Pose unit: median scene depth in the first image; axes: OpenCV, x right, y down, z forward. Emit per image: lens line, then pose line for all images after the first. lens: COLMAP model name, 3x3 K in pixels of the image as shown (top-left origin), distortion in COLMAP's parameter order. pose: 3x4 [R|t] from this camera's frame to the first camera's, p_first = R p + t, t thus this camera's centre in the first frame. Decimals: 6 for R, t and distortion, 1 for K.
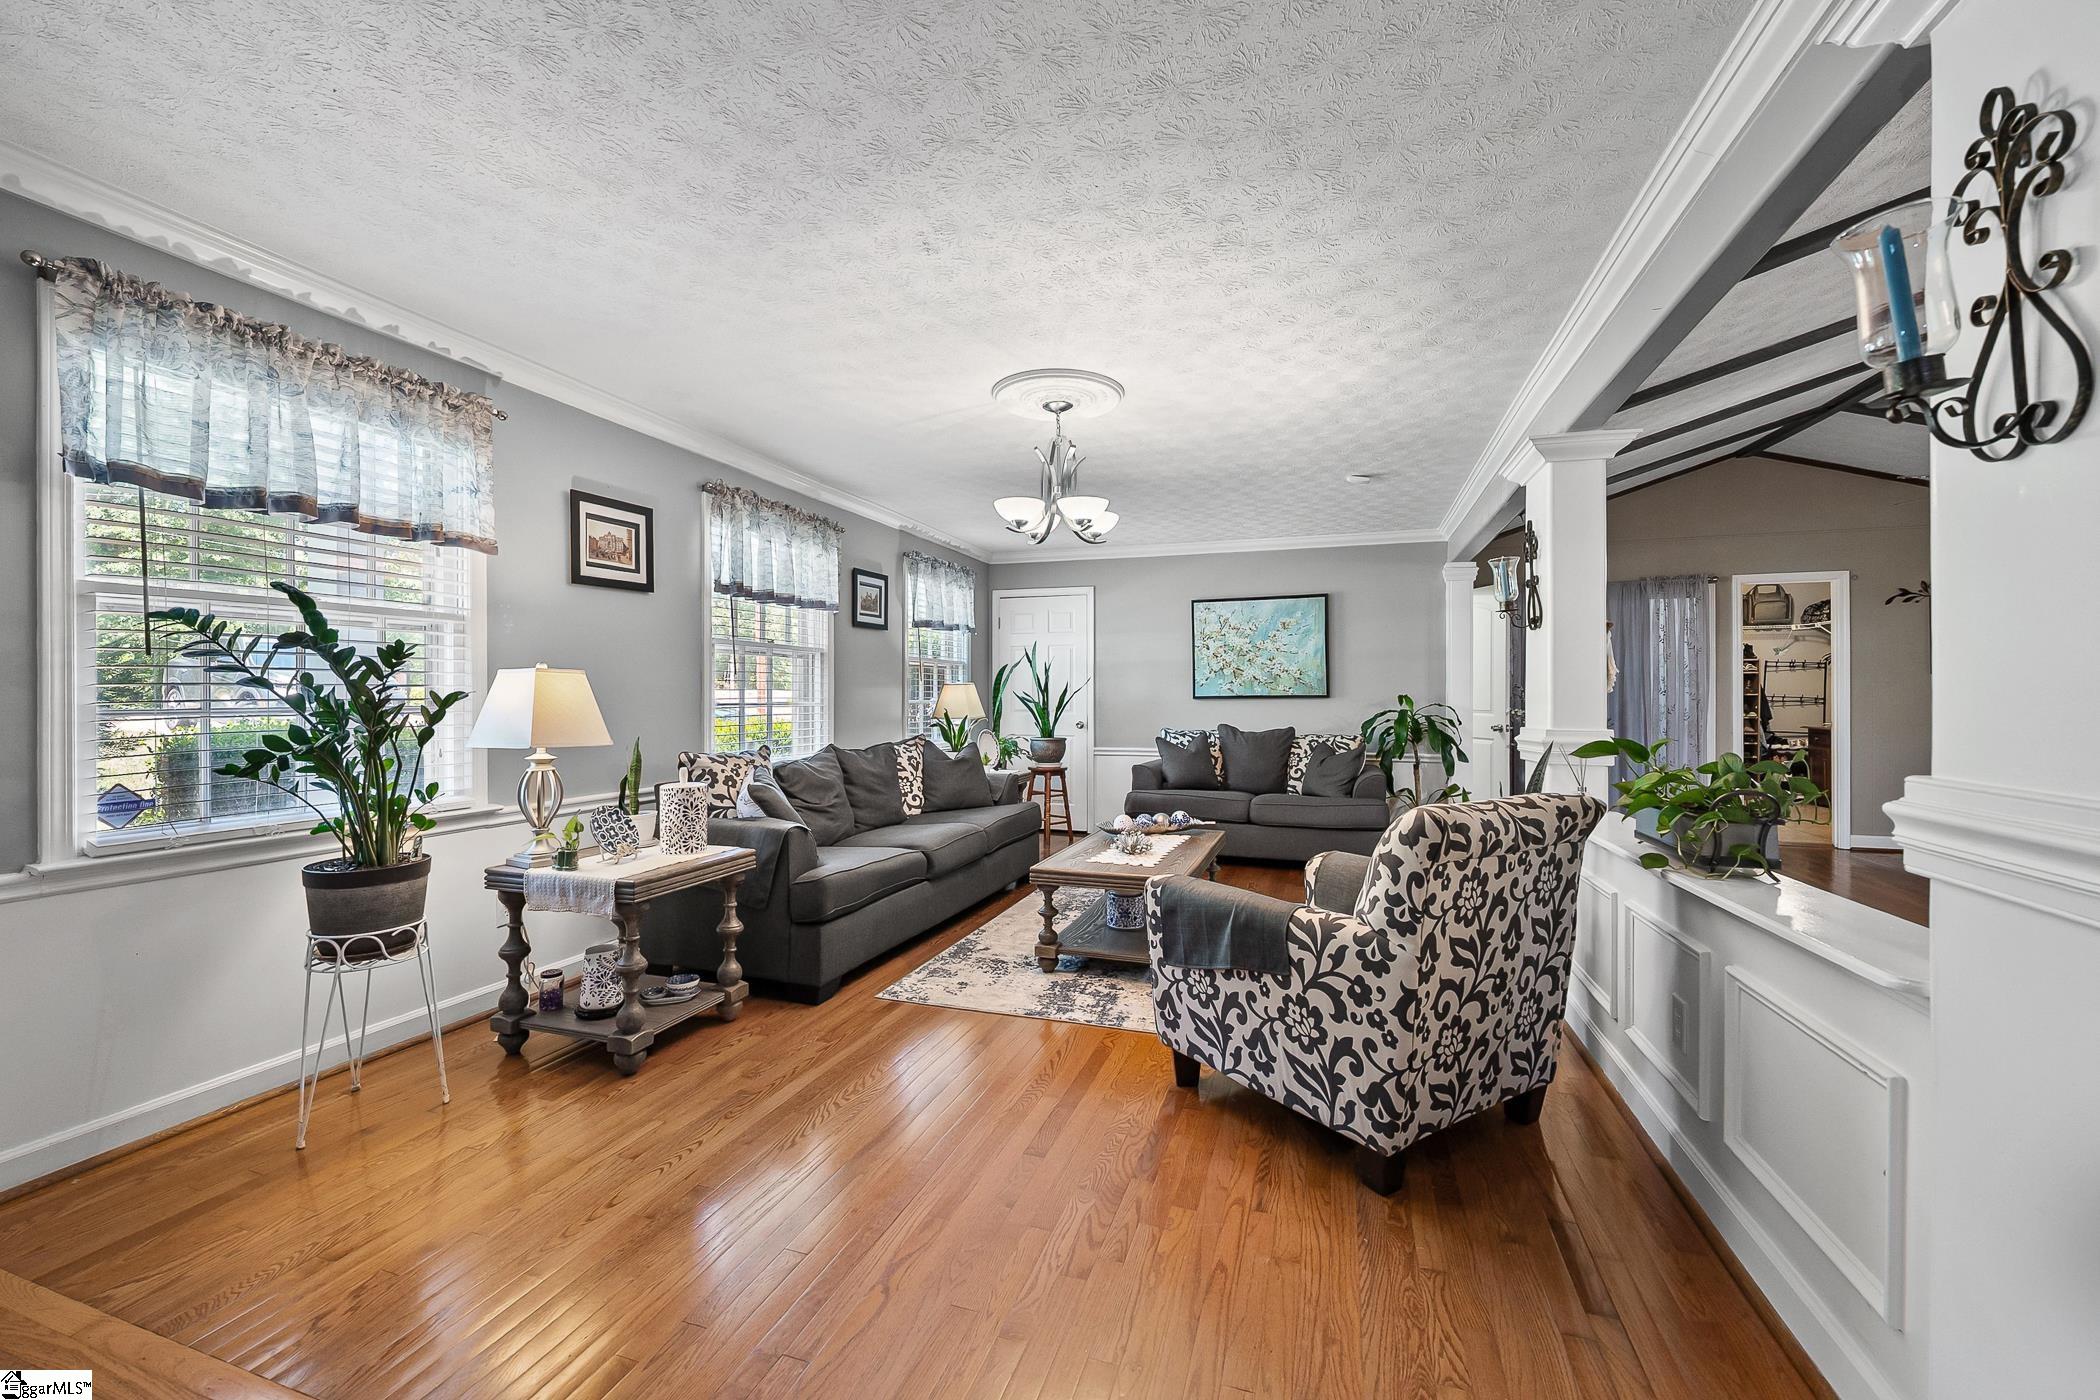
lens RADIAL K [[855.4, 0, 1045.5], [0, 855.4, 692.8], [0, 0, 1]] dist [-0.000740, -0.000015]
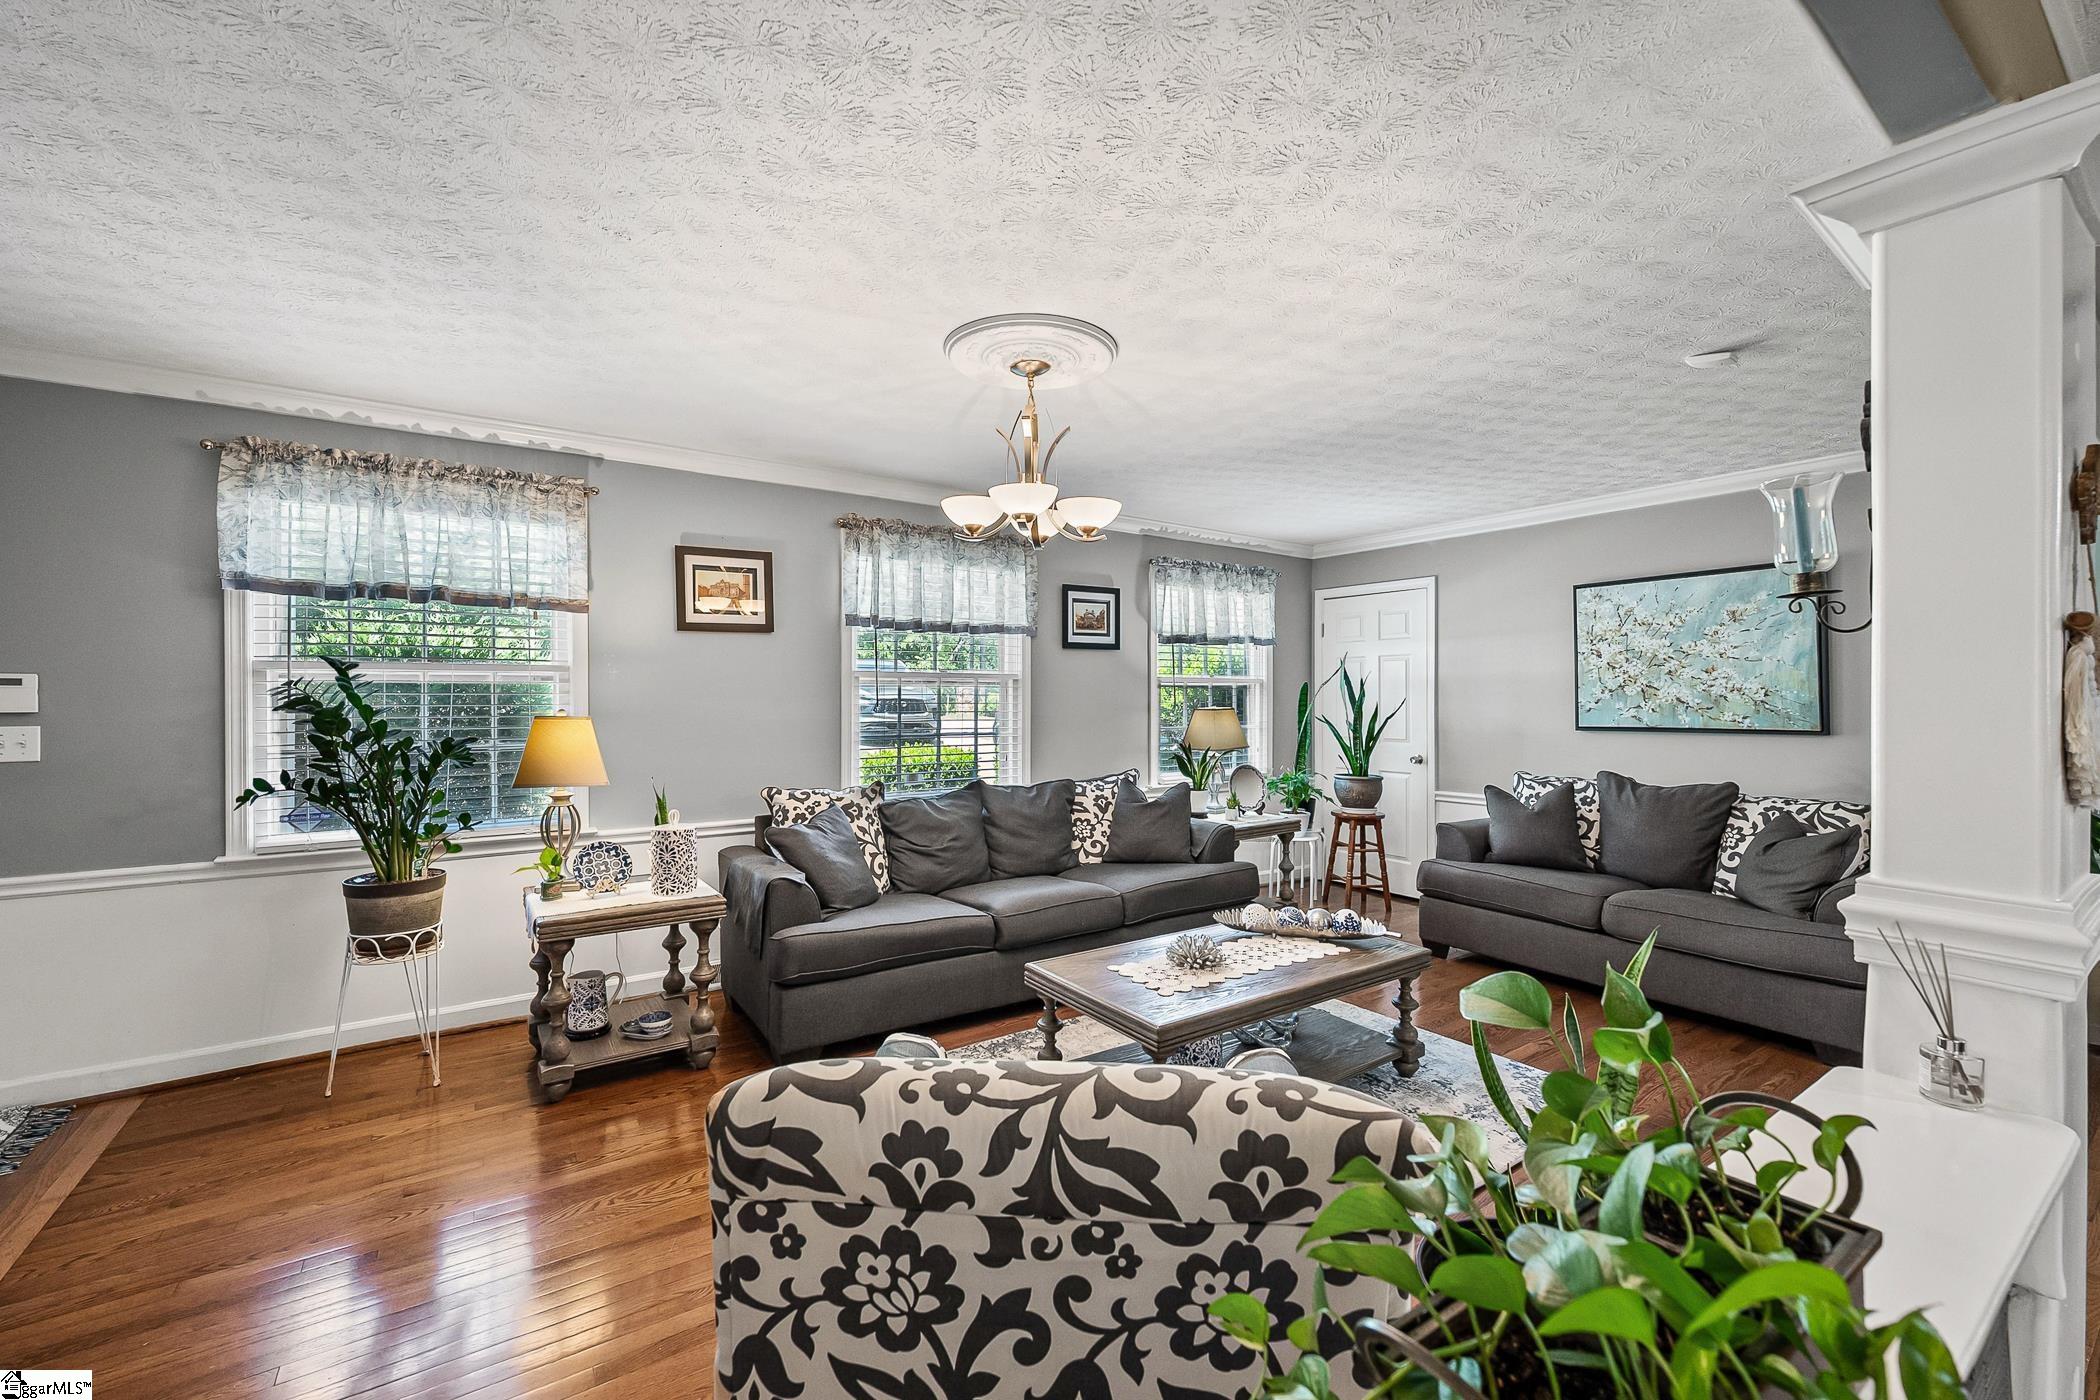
lens RADIAL K [[855.4, 0, 1041.2], [0, 855.4, 697.0], [0, 0, 1]] dist [-0.000740, -0.000015]
pose [[0.797726, 0.000070, -0.603020, 0.332603], [0.002050, 0.999994, 0.002827, -0.030269], [0.603017, -0.003491, 0.797721, 0.274252]]
